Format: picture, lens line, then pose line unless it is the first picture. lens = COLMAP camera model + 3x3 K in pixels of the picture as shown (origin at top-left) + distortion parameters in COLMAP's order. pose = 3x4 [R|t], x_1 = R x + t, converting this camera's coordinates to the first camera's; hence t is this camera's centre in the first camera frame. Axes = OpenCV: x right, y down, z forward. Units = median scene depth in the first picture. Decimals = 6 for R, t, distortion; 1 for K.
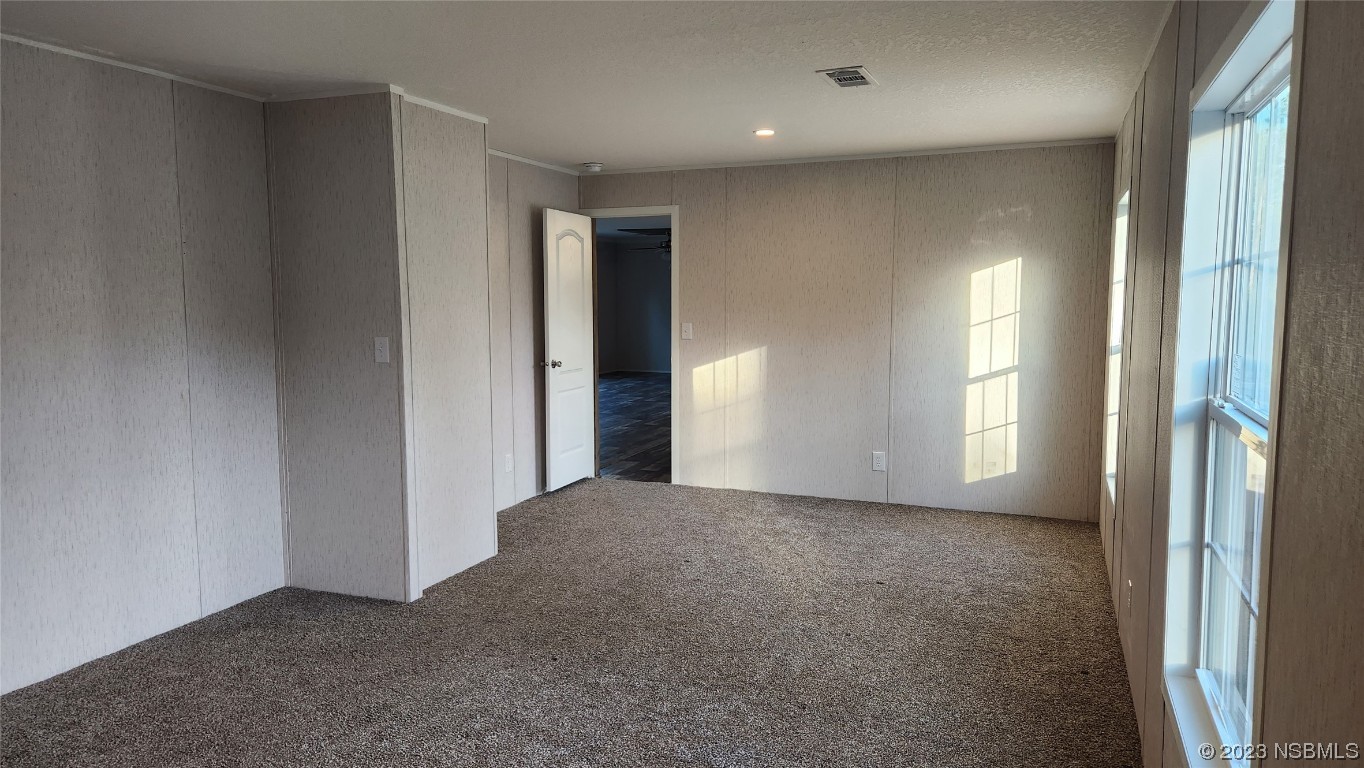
lens RADIAL K [[908.5, 0, 667.7], [0, 908.5, 378.8], [0, 0, 1]] dist [0.077805, -0.066086]
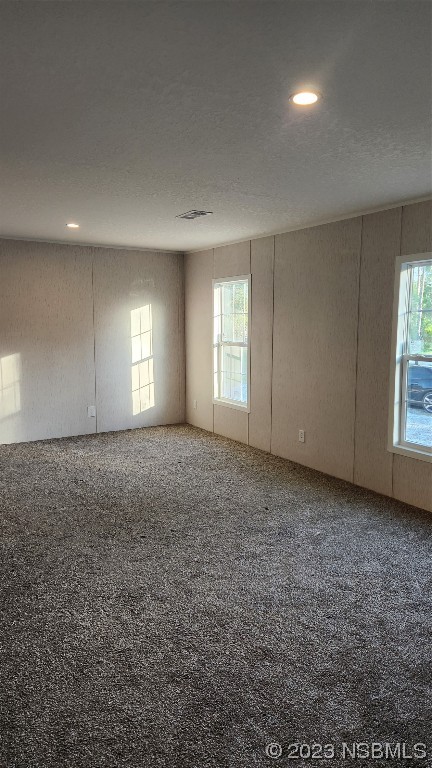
lens RADIAL K [[511.5, 0, 221.0], [0, 511.5, 384.5], [0, 0, 1]] dist [0.077805, -0.066086]
pose [[0.568417, -0.099397, 0.816714, -0.802580], [0.071495, 0.994888, 0.071322, -0.033823], [-0.819628, 0.017851, 0.572618, 0.327222]]
